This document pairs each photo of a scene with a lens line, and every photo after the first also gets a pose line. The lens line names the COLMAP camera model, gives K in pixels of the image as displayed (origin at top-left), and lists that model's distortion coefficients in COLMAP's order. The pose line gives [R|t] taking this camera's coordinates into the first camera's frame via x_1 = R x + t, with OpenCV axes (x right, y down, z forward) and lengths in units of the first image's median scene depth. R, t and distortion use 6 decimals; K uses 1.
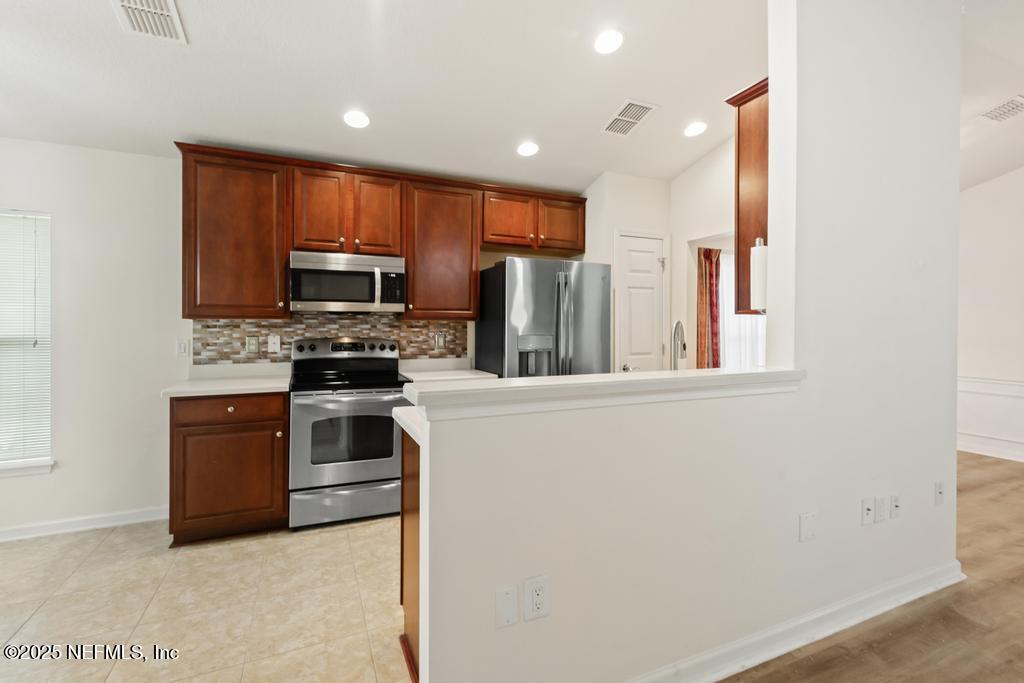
lens RADIAL K [[462.9, 0, 514.7], [0, 462.9, 327.9], [0, 0, 1]] dist [0.000266, -0.000292]
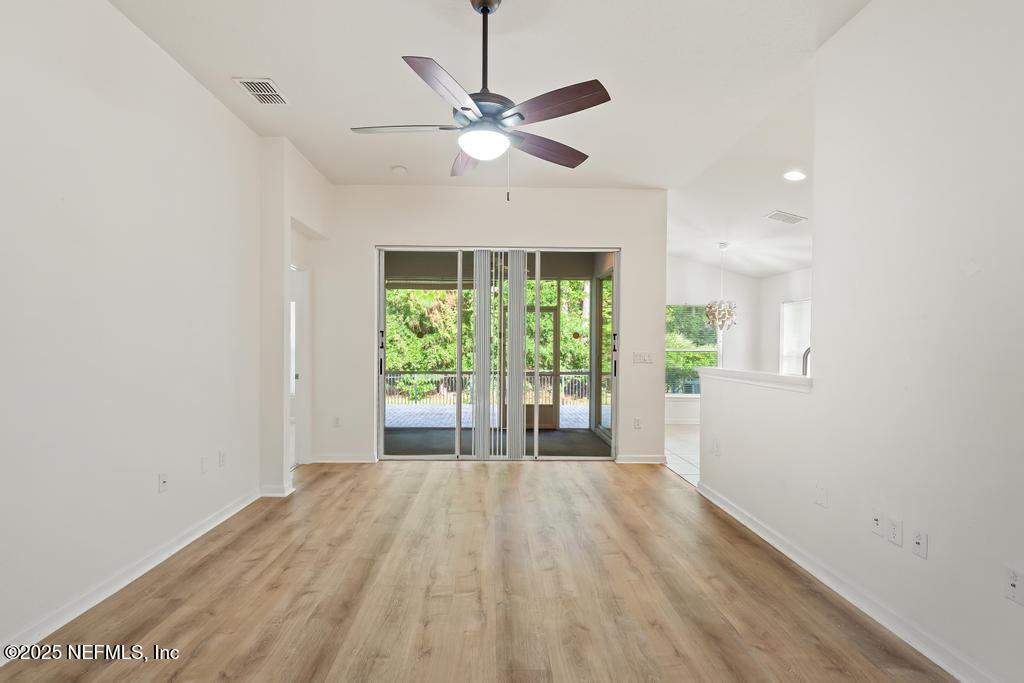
lens RADIAL K [[473.9, 0, 506.6], [0, 473.9, 358.7], [0, 0, 1]] dist [0.000459, 0.000029]
pose [[-0.385153, 0.022515, -0.922578, 1.301416], [-0.013860, 0.999448, 0.030177, -0.004507], [0.922749, 0.024410, -0.384629, 0.382125]]
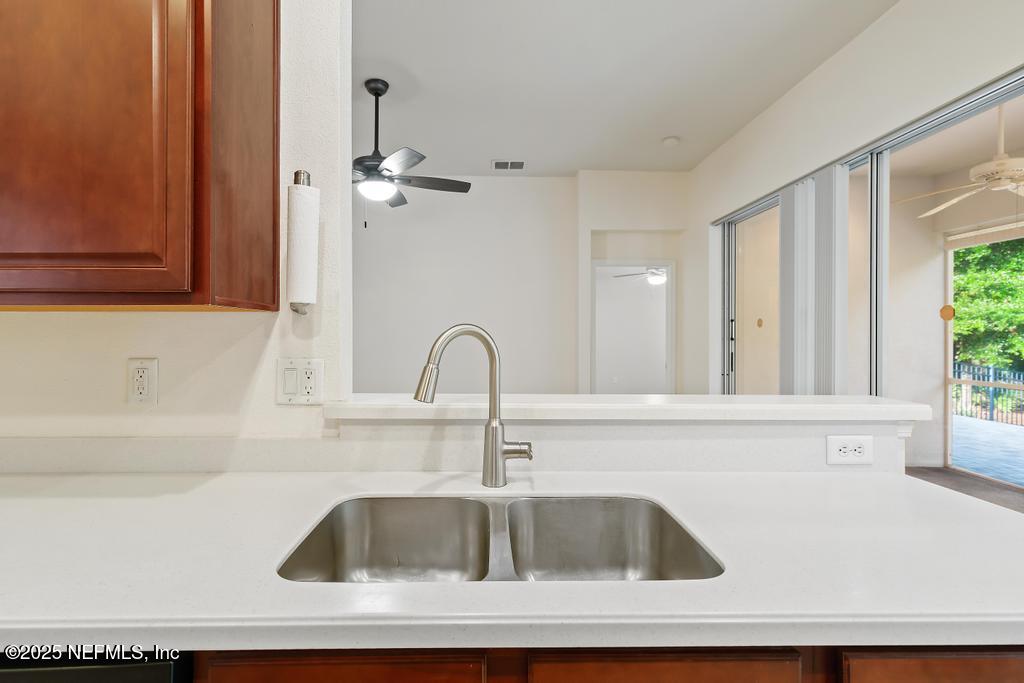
lens RADIAL K [[474.7, 0, 497.0], [0, 474.7, 333.3], [0, 0, 1]] dist [0.001185, -0.000142]
pose [[-0.918576, -0.005749, 0.395202, 0.062019], [-0.005016, 0.999983, 0.002887, -0.004690], [-0.395212, 0.000670, -0.918590, 0.876694]]
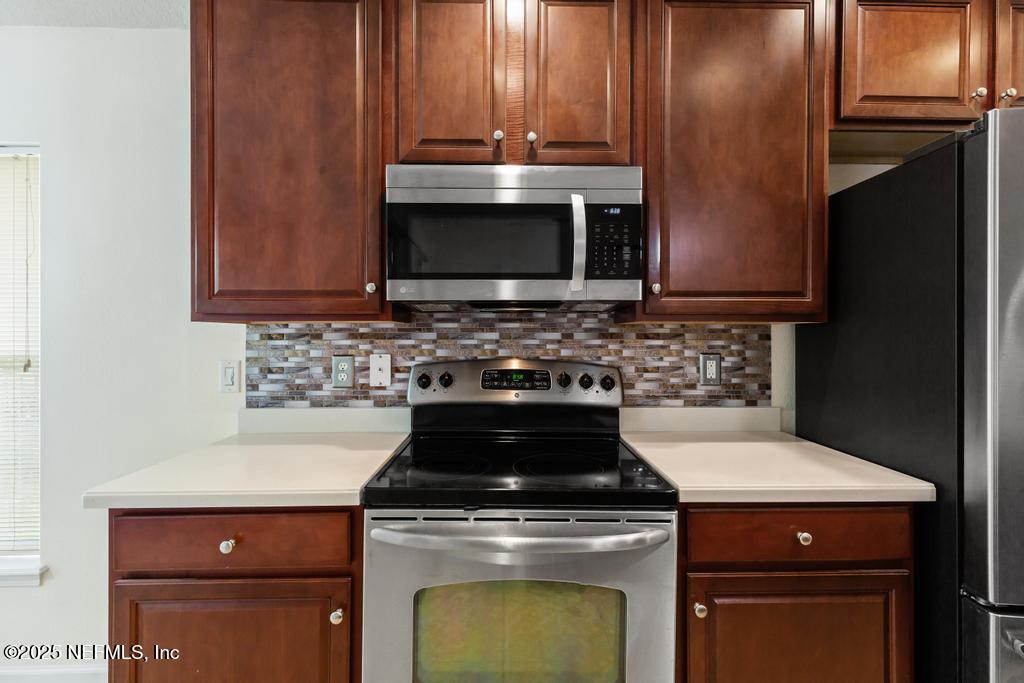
lens RADIAL K [[463.5, 0, 513.4], [0, 463.5, 334.4], [0, 0, 1]] dist [0.004313, 0.000039]
pose [[0.921846, -0.000261, -0.387556, -0.185637], [0.000556, 1.000000, 0.000650, -0.005329], [0.387556, -0.000814, 0.921846, 0.584556]]
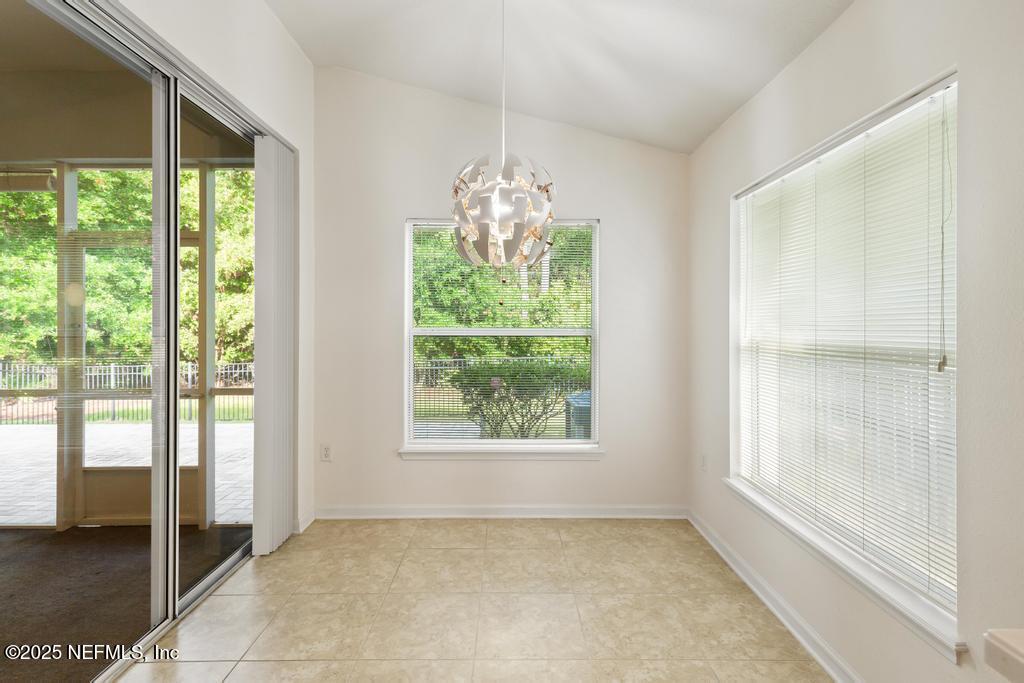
lens RADIAL K [[454.2, 0, 527.0], [0, 454.2, 326.1], [0, 0, 1]] dist [-0.000742, -0.000204]
pose [[-0.367074, -0.001135, -0.930191, -0.390363], [-0.004120, 0.999991, 0.000406, -0.002712], [0.930183, 0.003981, -0.367075, 0.663449]]
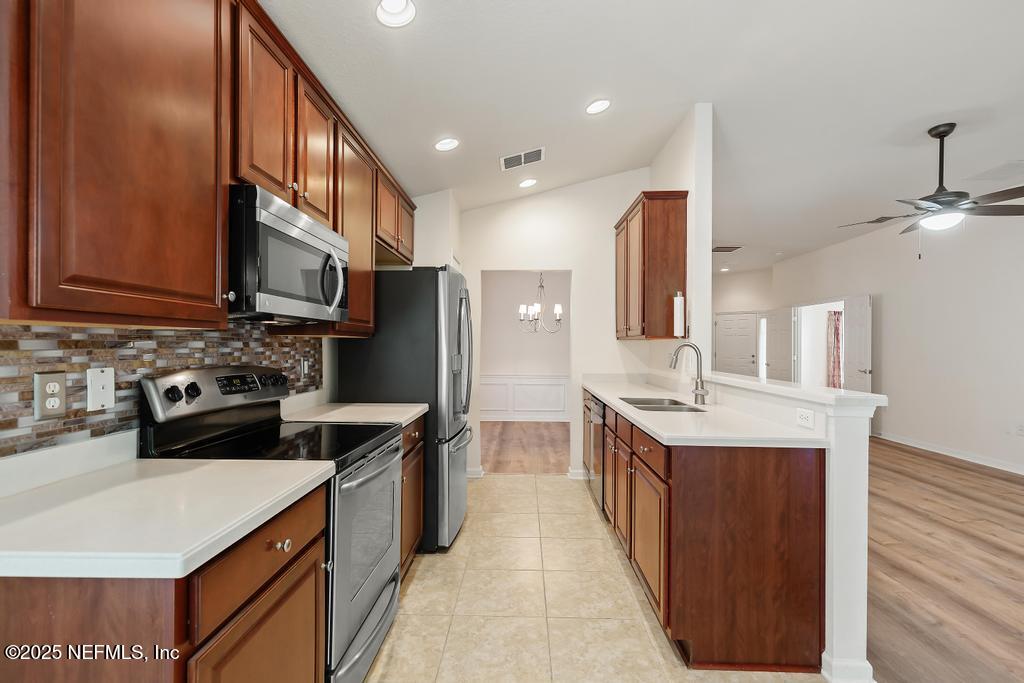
lens RADIAL K [[464.4, 0, 510.0], [0, 464.4, 343.1], [0, 0, 1]] dist [0.001642, 0.000101]
pose [[0.434177, 0.004590, 0.900816, -0.725324], [-0.004517, 0.999986, -0.002919, -0.004962], [-0.900816, -0.002801, 0.434191, 0.512605]]
